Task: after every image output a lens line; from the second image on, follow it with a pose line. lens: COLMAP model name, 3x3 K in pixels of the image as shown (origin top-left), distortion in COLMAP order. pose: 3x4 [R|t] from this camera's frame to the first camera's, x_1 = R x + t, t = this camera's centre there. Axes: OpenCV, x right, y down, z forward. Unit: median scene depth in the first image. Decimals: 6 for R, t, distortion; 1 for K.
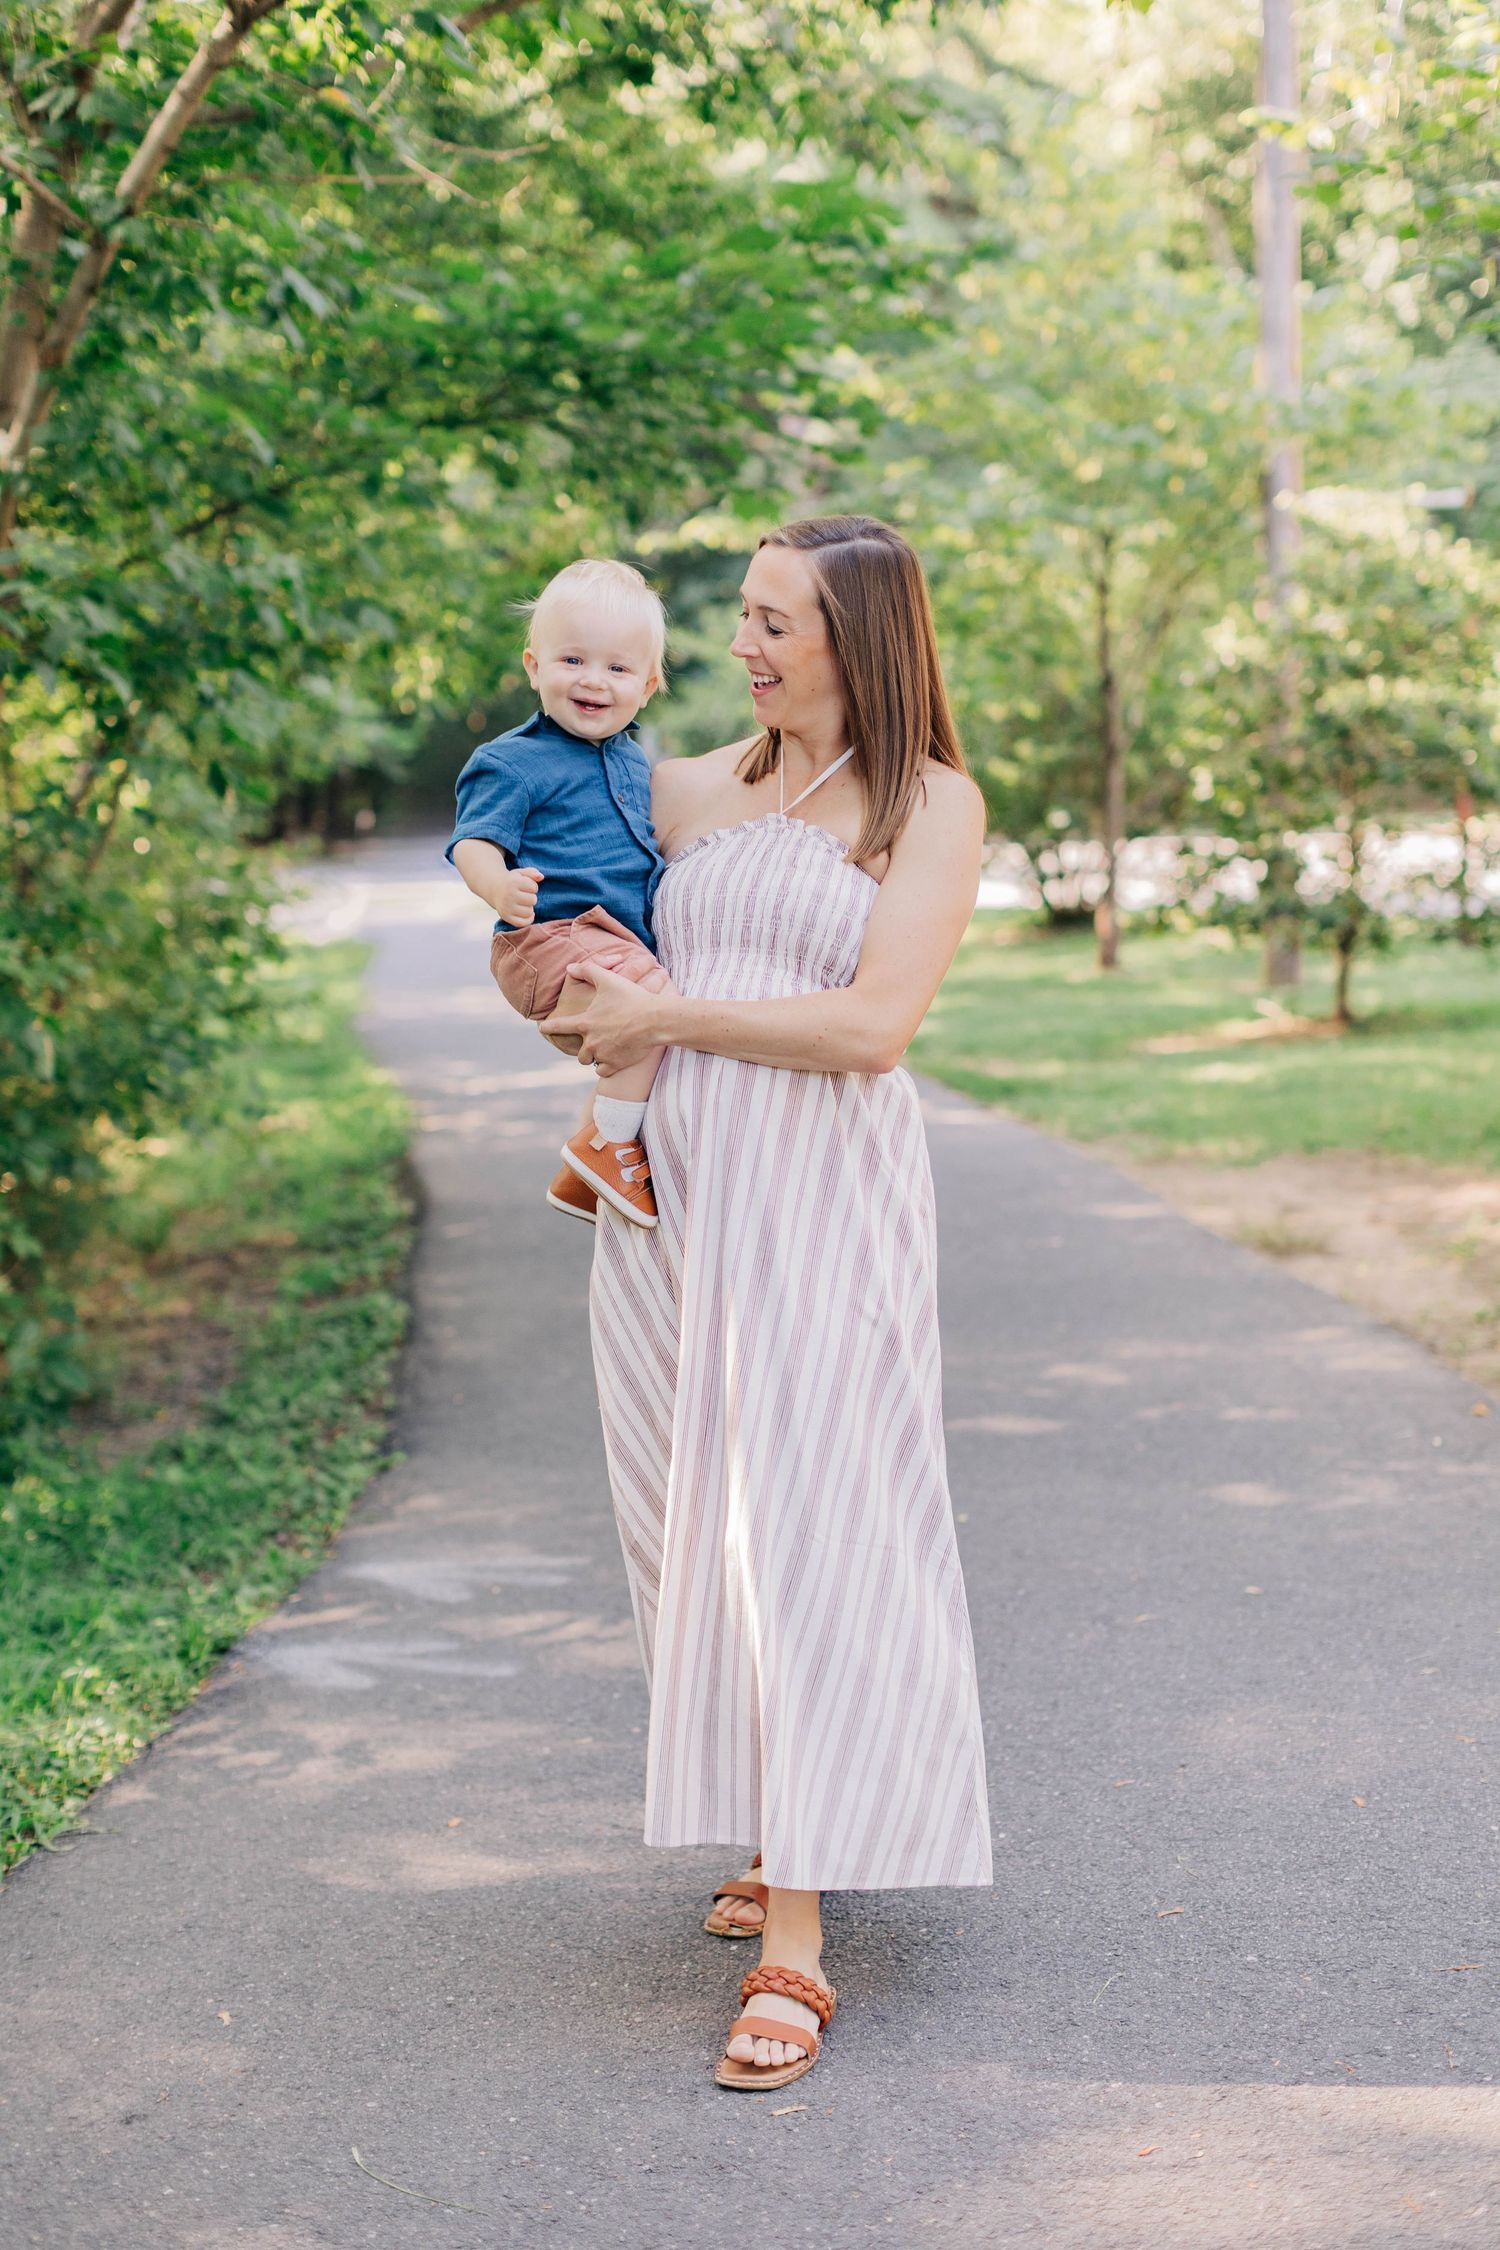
lens RADIAL K [[3184.3, 0, 750.0], [0, 3184.3, 1125.0], [0, 0, 1]] dist [-0.004760, 0.050186]
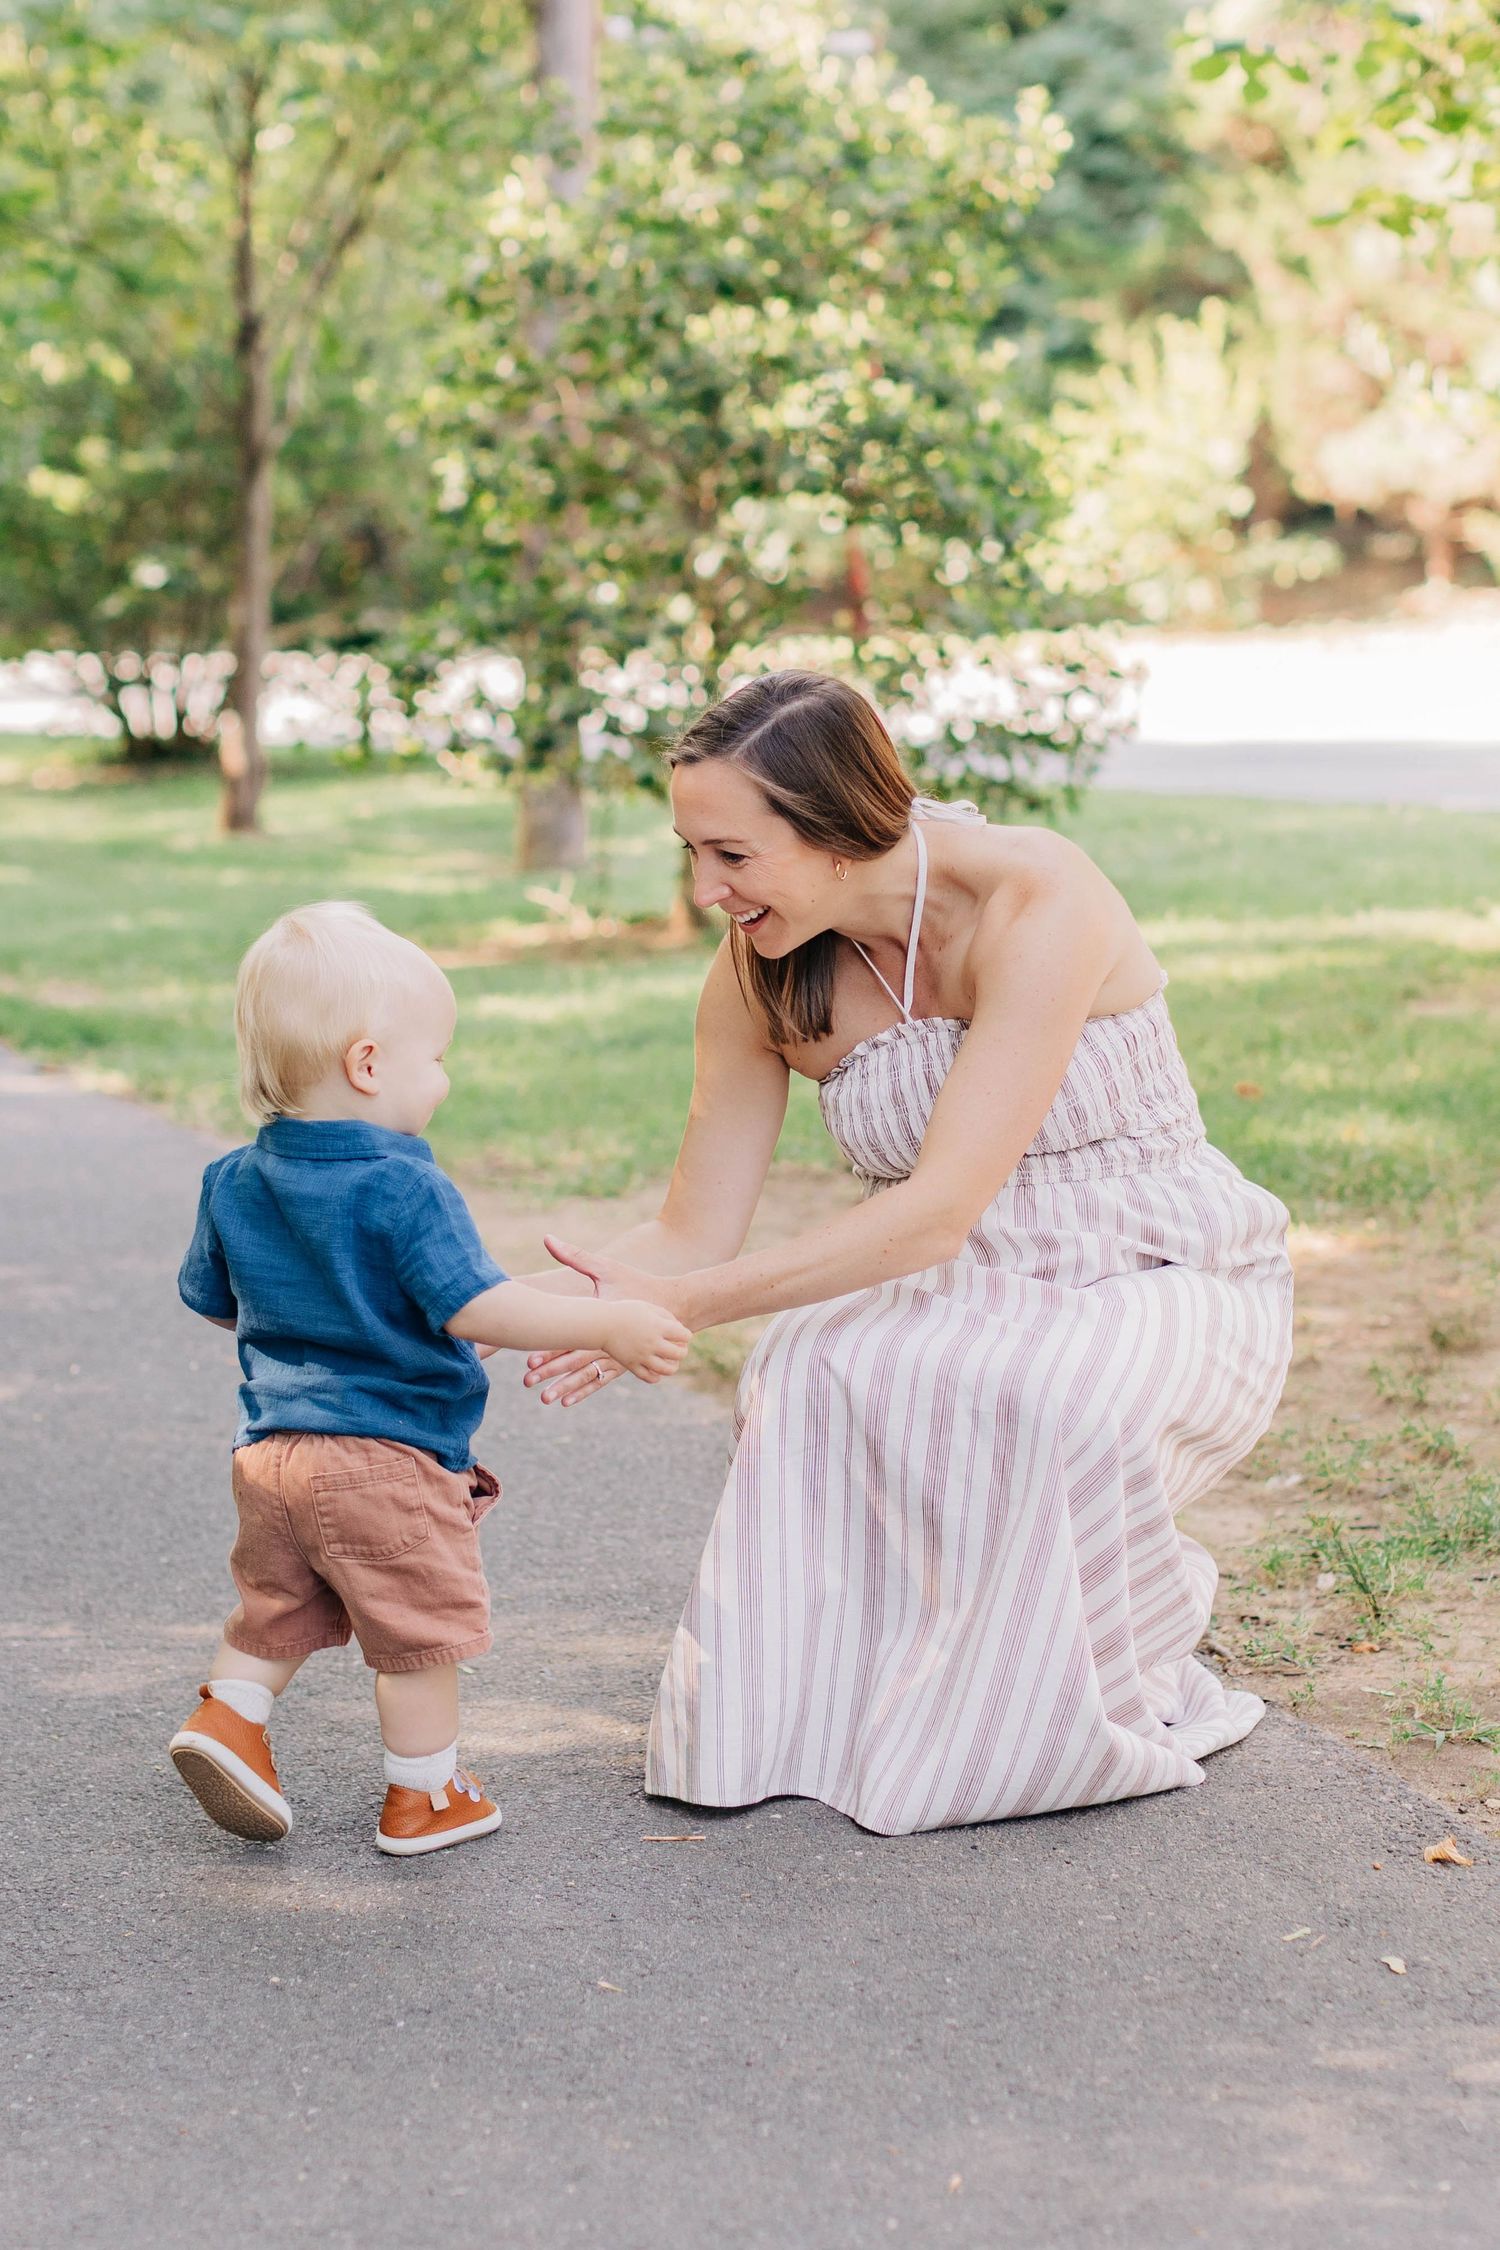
lens RADIAL K [[3184.3, 0, 750.0], [0, 3184.3, 1125.0], [0, 0, 1]] dist [-0.004760, 0.050186]
pose [[0.946172, 0.013582, 0.323379, 0.014359], [-0.015185, 0.999882, 0.002432, 0.000754], [-0.323308, -0.007212, 0.946266, 0.427580]]
